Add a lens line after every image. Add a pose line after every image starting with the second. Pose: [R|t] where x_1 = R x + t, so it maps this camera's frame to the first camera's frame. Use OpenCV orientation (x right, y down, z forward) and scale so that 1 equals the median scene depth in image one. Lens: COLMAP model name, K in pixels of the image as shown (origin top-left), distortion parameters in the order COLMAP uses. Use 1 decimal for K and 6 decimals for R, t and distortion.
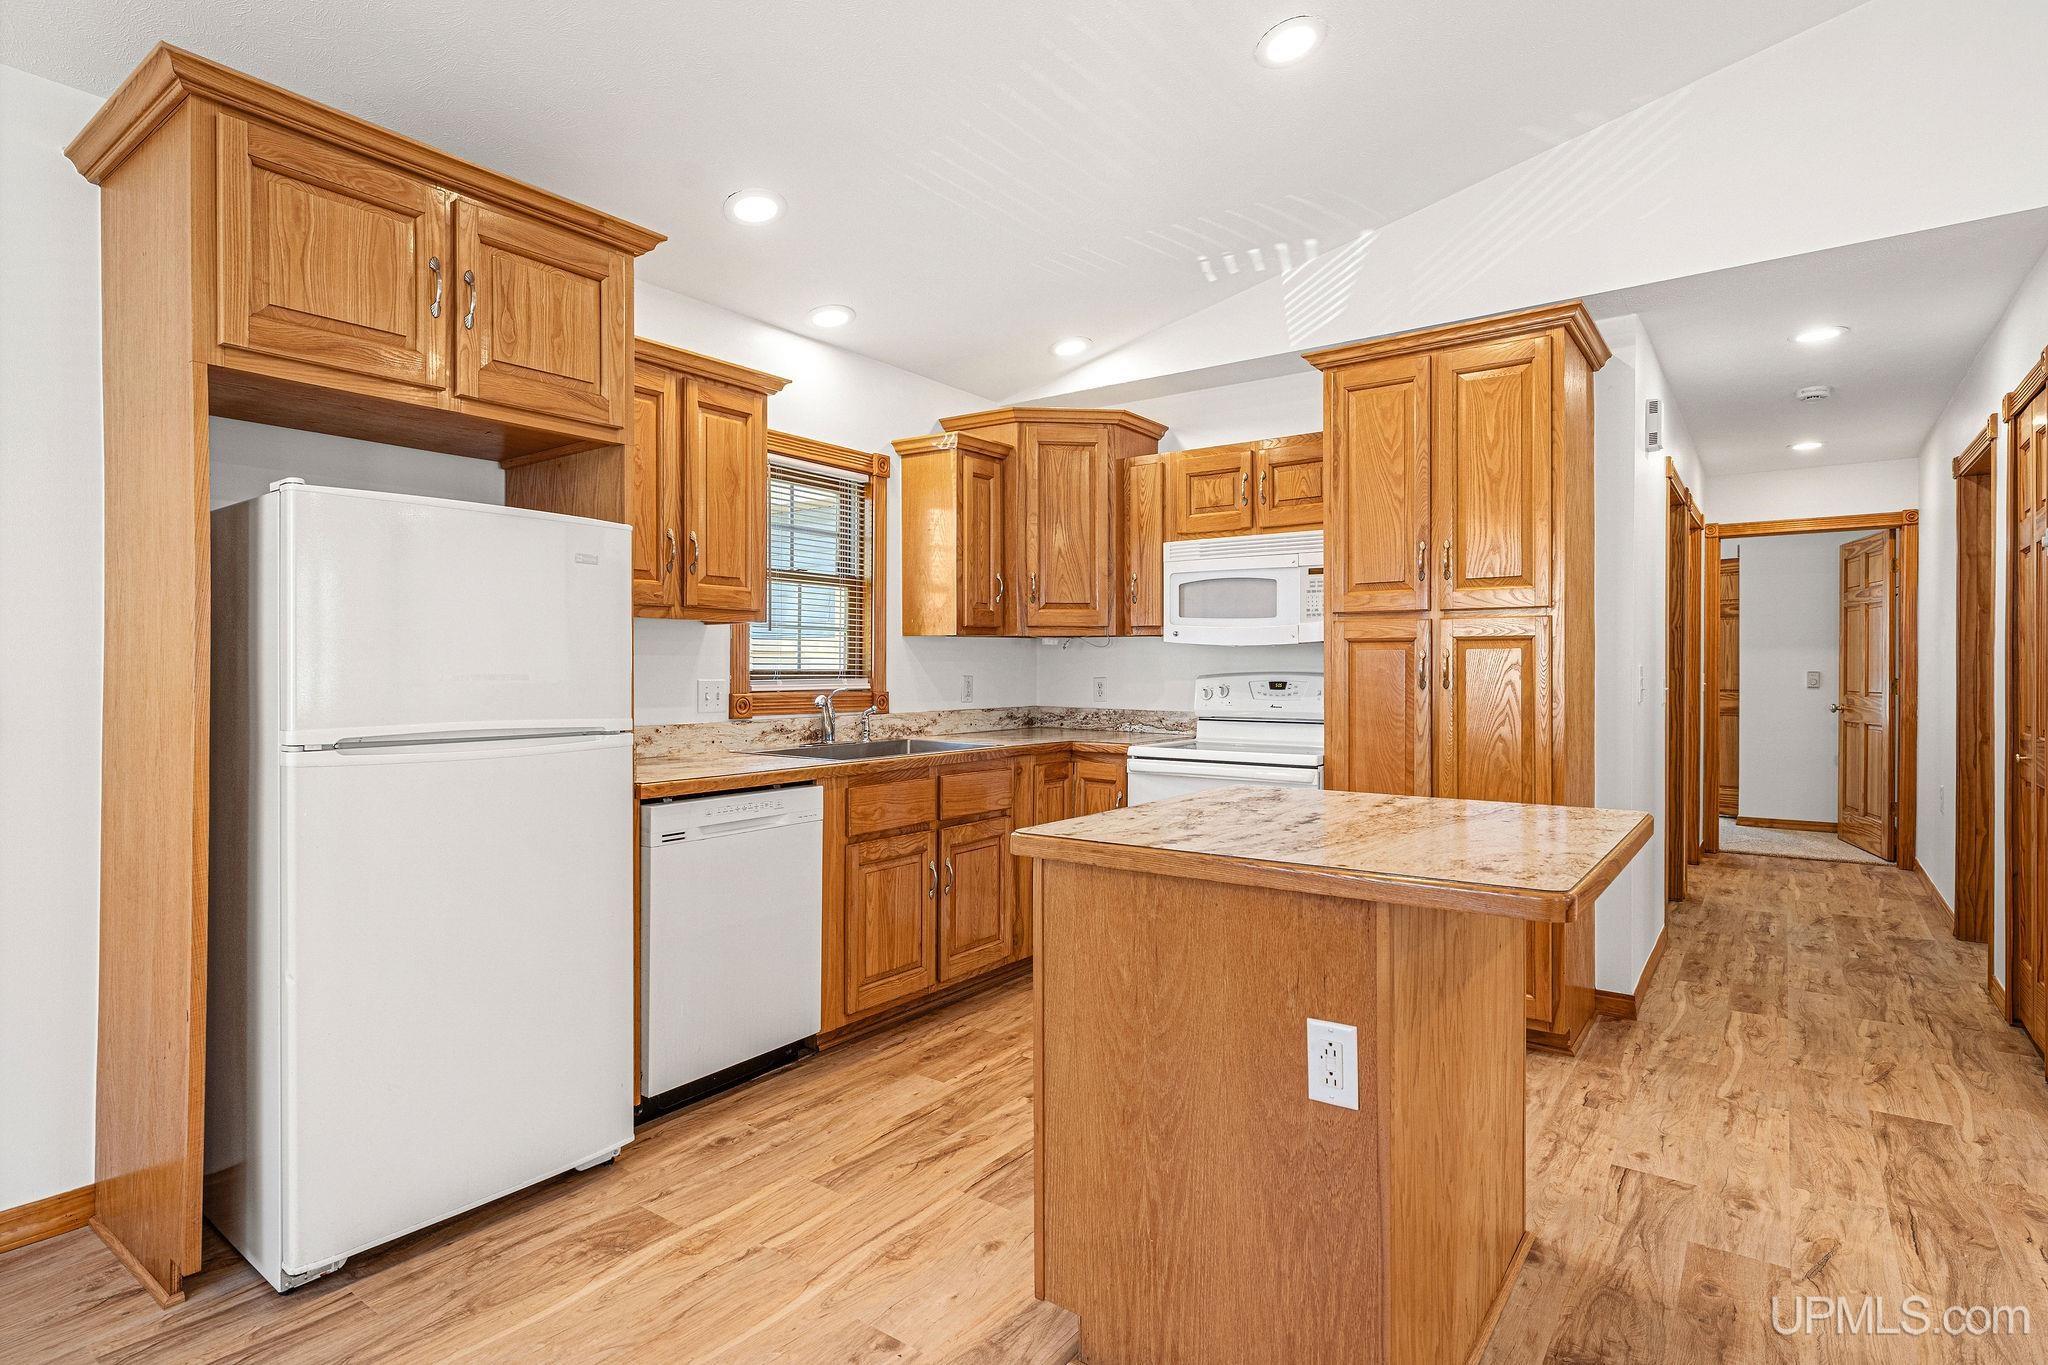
lens RADIAL K [[1039.1, 0, 1026.5], [0, 1039.1, 675.1], [0, 0, 1]] dist [-0.004519, 0.000379]
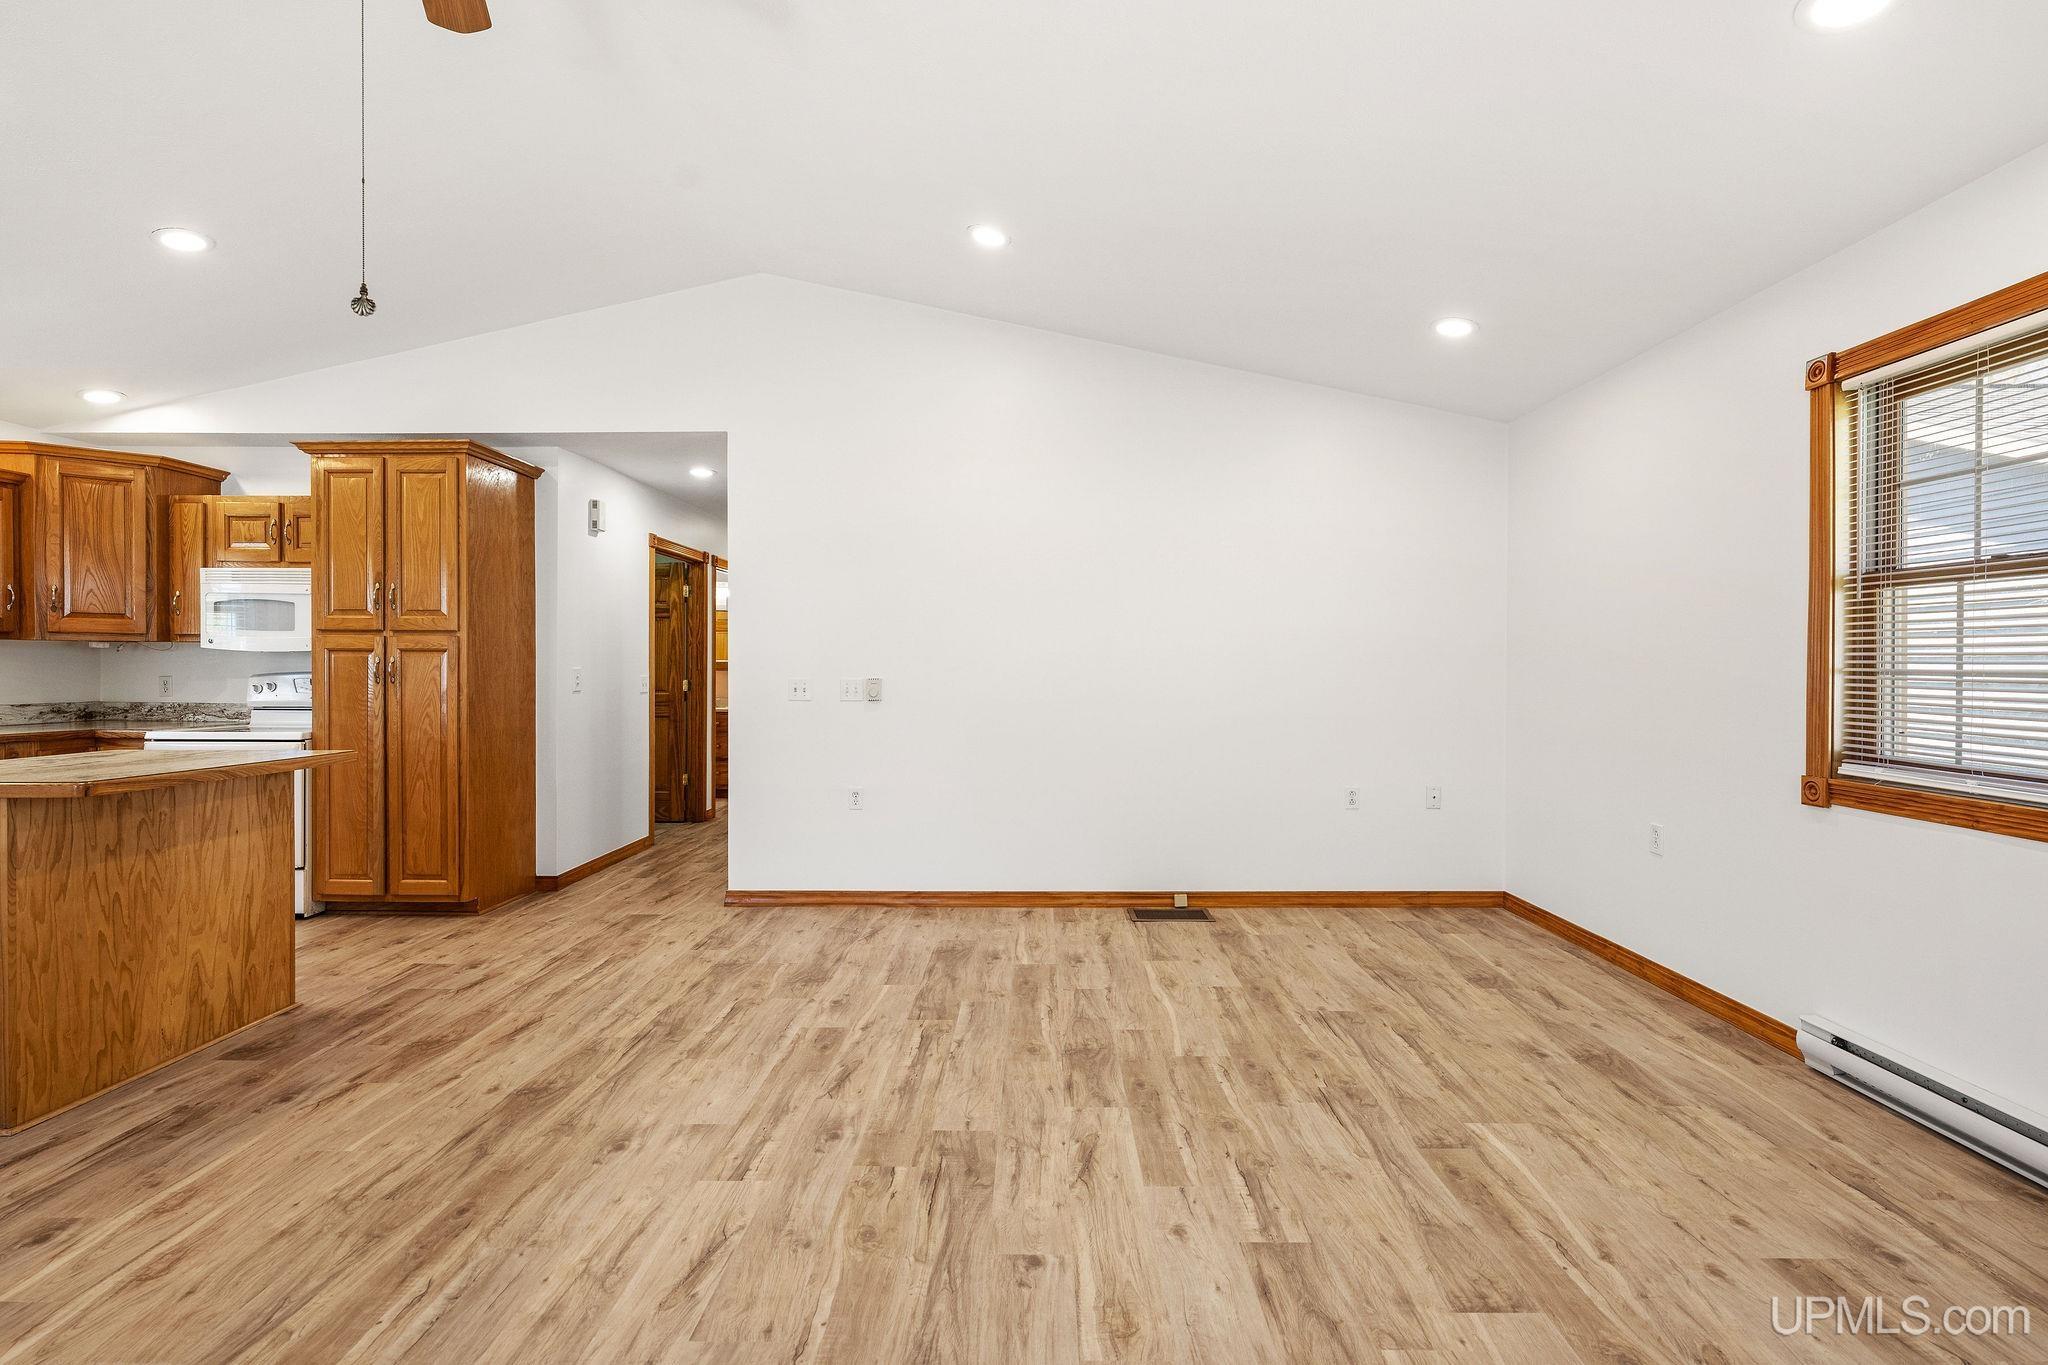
lens RADIAL K [[913.5, 0, 1023.8], [0, 913.5, 675.3], [0, 0, 1]] dist [0.003295, 0.000266]
pose [[0.817815, -0.001198, 0.575479, 0.302311], [0.000483, 0.999999, 0.001396, 0.000355], [-0.575480, -0.000864, 0.817815, -0.461720]]
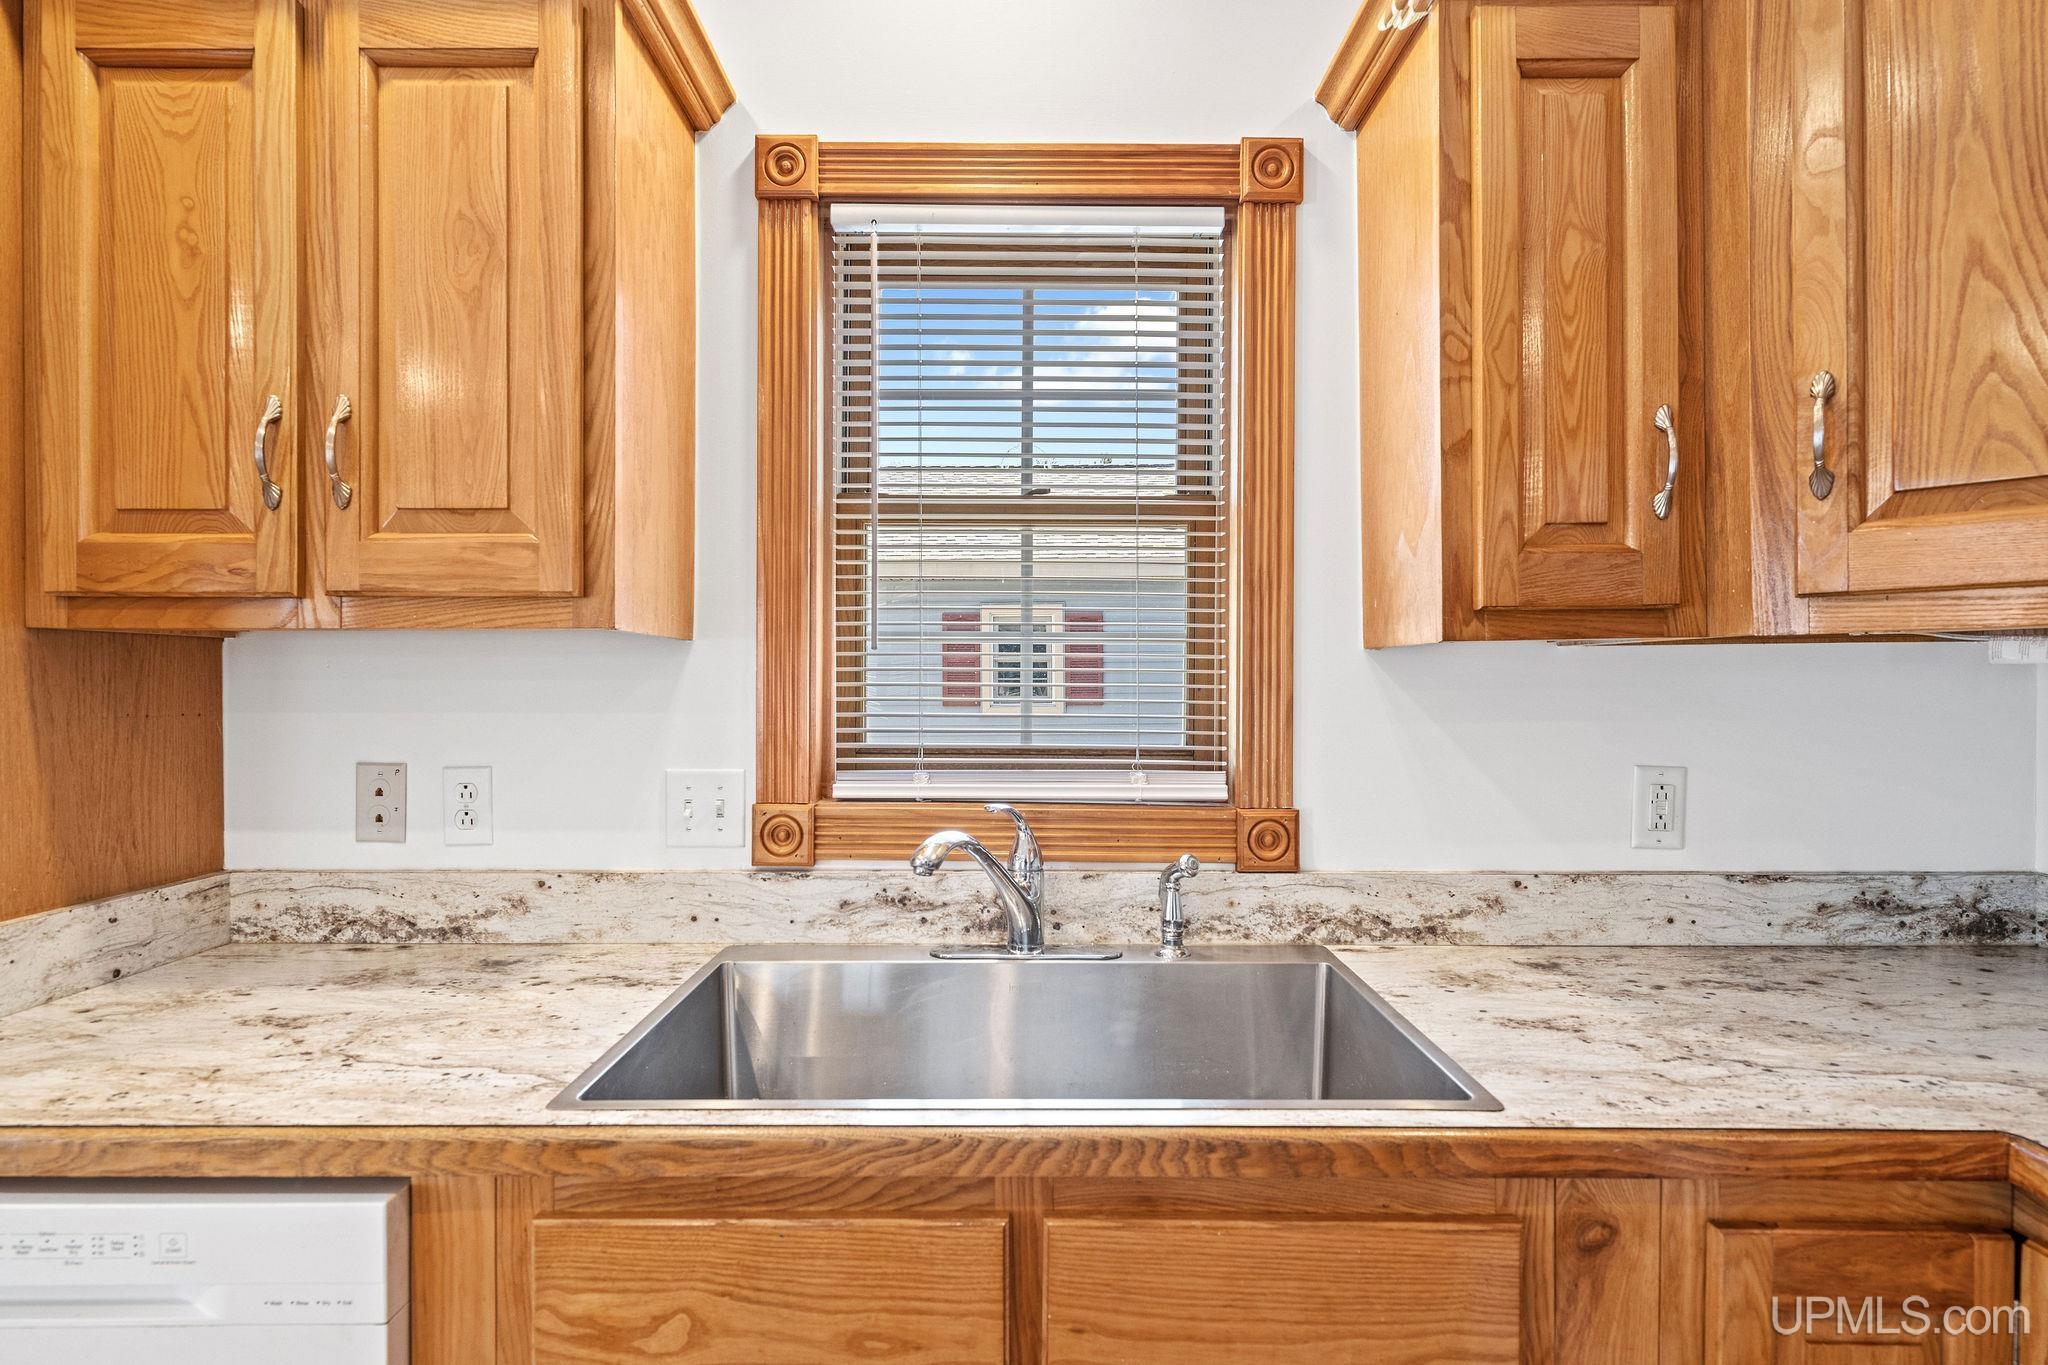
lens RADIAL K [[1039.1, 0, 1023.6], [0, 1039.1, 686.0], [0, 0, 1]] dist [-0.004519, 0.000379]
pose [[0.584911, -0.002258, -0.811094, 0.094277], [-0.005743, 0.999960, -0.006926, -0.022249], [0.811077, 0.008709, 0.584875, 0.702103]]
